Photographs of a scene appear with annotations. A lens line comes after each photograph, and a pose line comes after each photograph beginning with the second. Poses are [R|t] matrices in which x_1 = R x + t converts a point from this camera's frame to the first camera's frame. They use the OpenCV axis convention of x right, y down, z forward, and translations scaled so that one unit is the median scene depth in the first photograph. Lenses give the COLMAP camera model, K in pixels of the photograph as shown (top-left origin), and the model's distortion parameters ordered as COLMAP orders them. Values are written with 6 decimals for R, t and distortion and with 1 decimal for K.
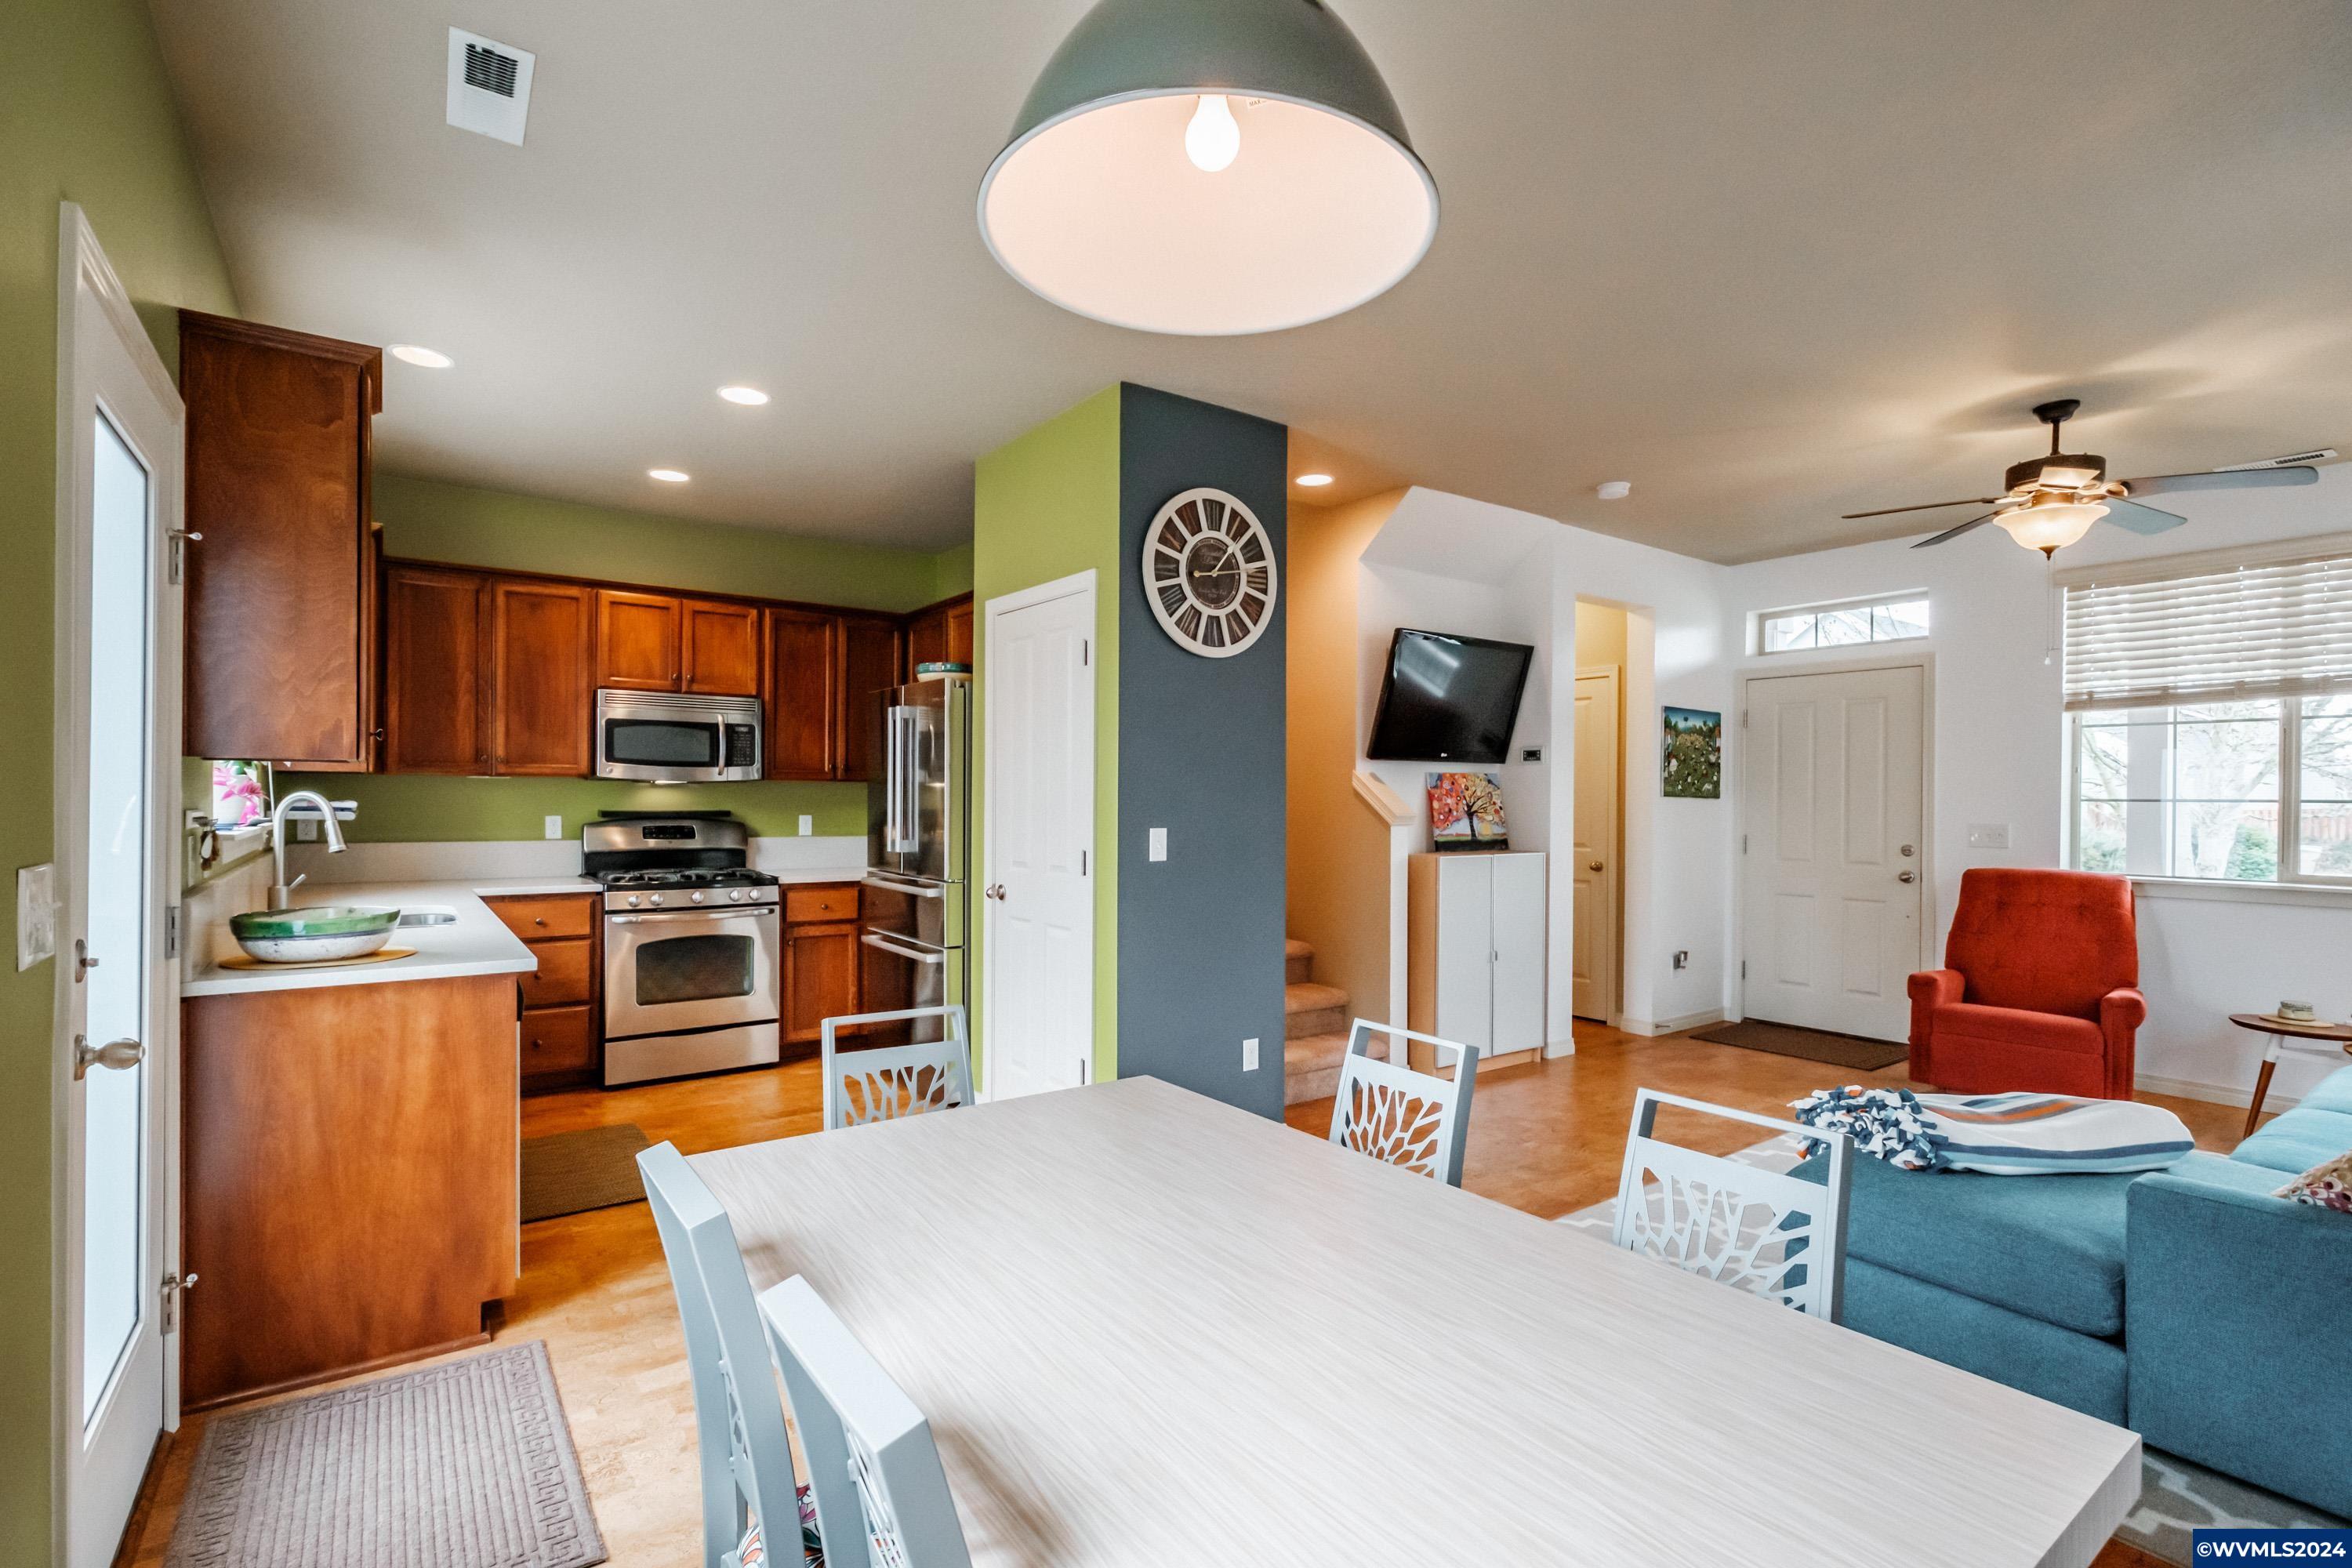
lens RADIAL K [[1063.2, 0, 1166.6], [0, 1063.2, 775.6], [0, 0, 1]] dist [0.022049, 0.000058]
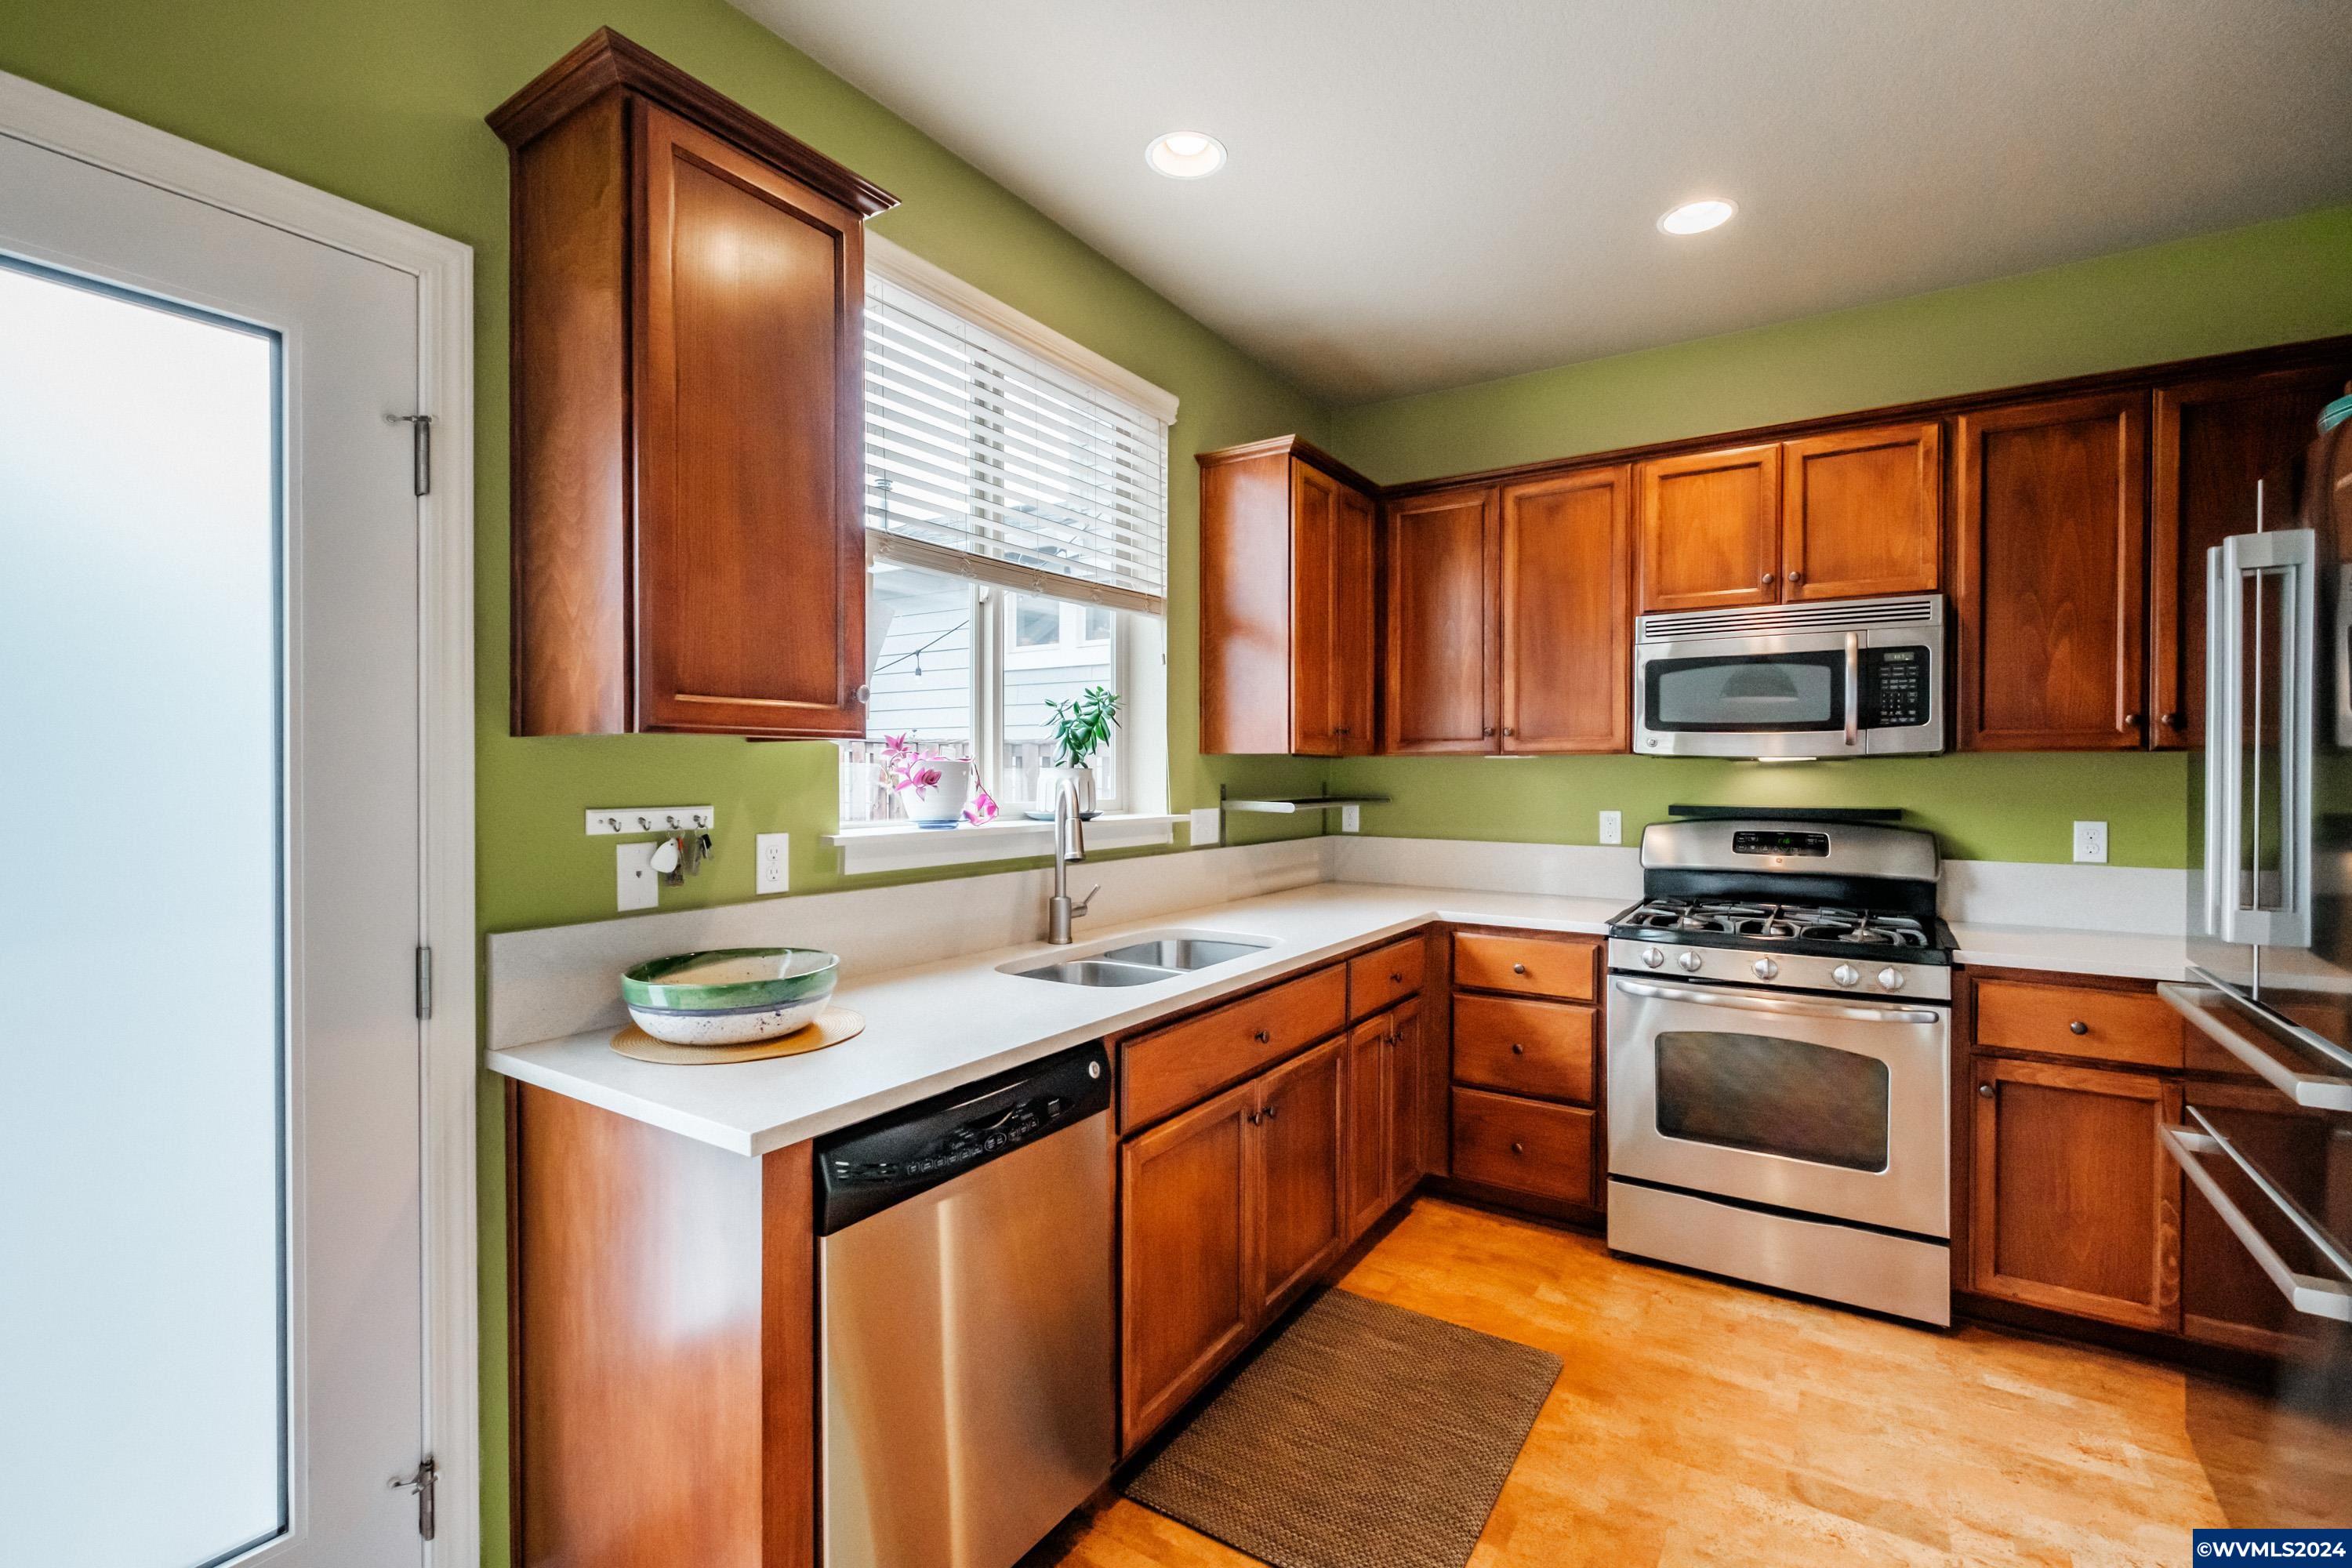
lens RADIAL K [[1032.9, 0, 1167.6], [0, 1032.9, 790.6], [0, 0, 1]] dist [-0.002601, -0.000508]
pose [[0.343804, 0.010627, -0.938981, -0.044052], [0.022210, 0.999564, 0.019445, 0.004929], [0.938779, -0.027540, 0.343418, 0.498951]]
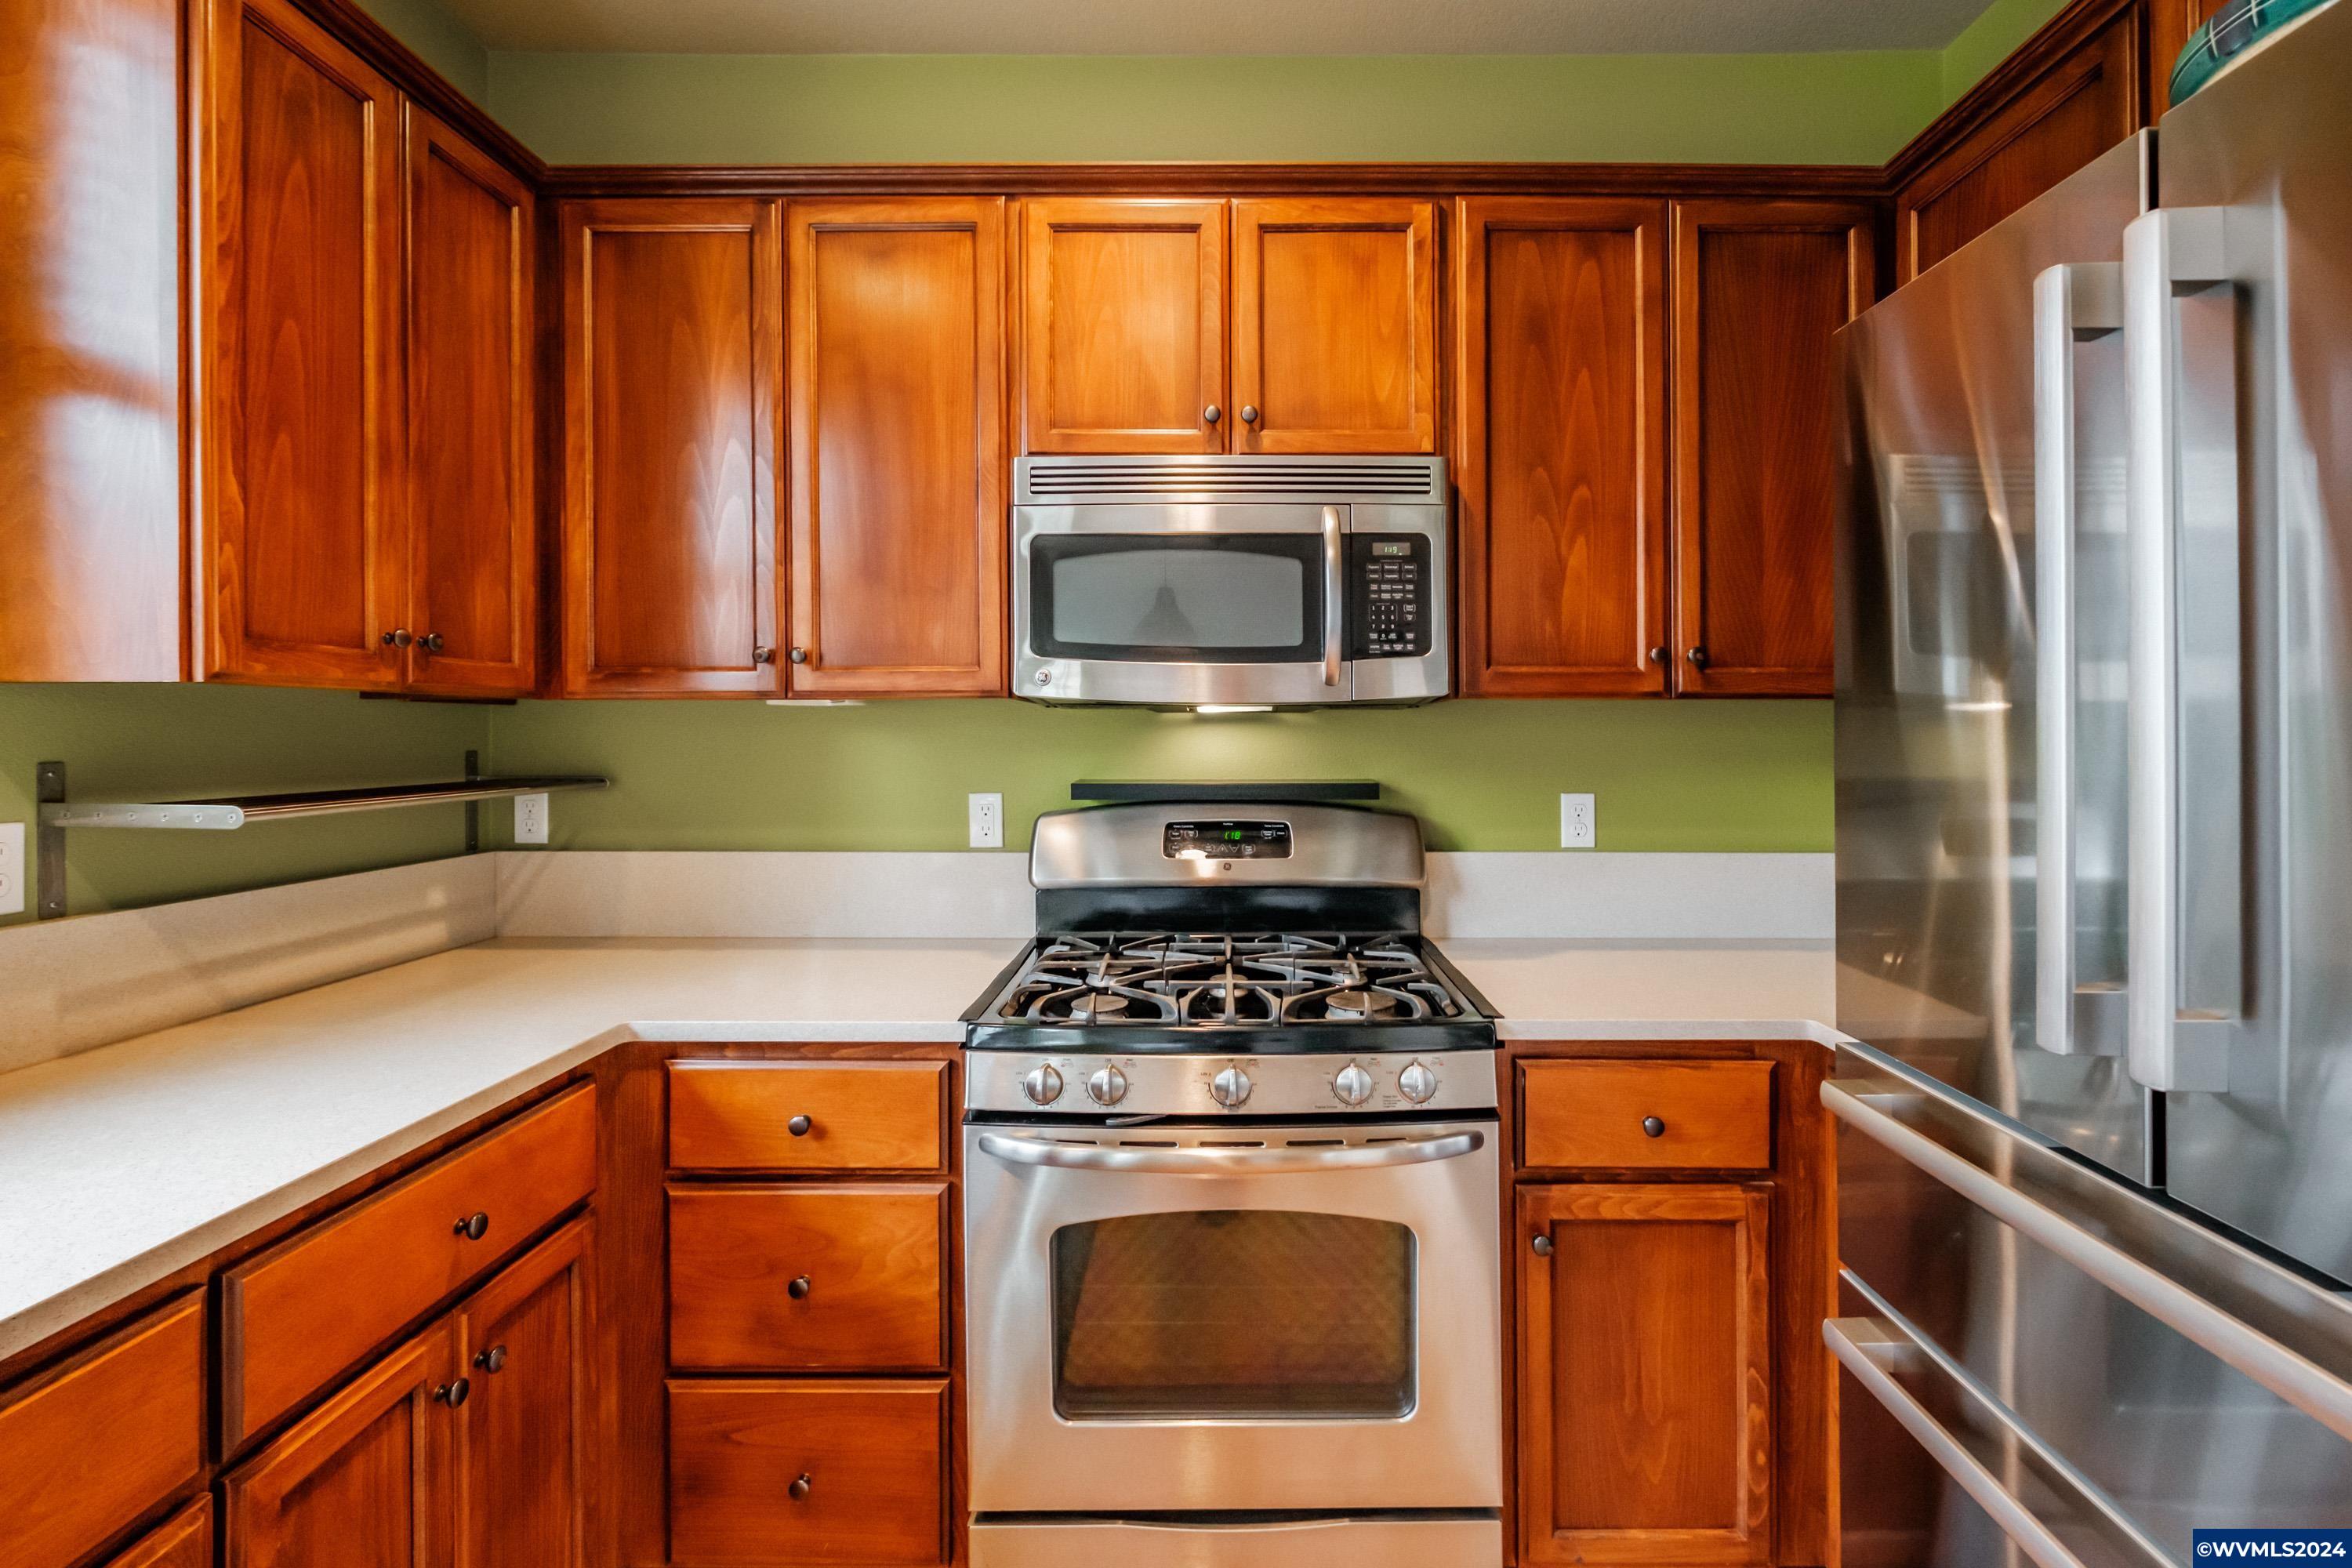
lens RADIAL K [[1069.5, 0, 1196.9], [0, 1069.5, 751.6], [0, 0, 1]] dist [-0.001643, -0.000124]
pose [[0.790767, 0.002947, -0.612110, -0.245805], [0.020221, 0.999317, 0.030935, 0.009455], [0.611783, -0.036839, 0.790167, 0.712499]]
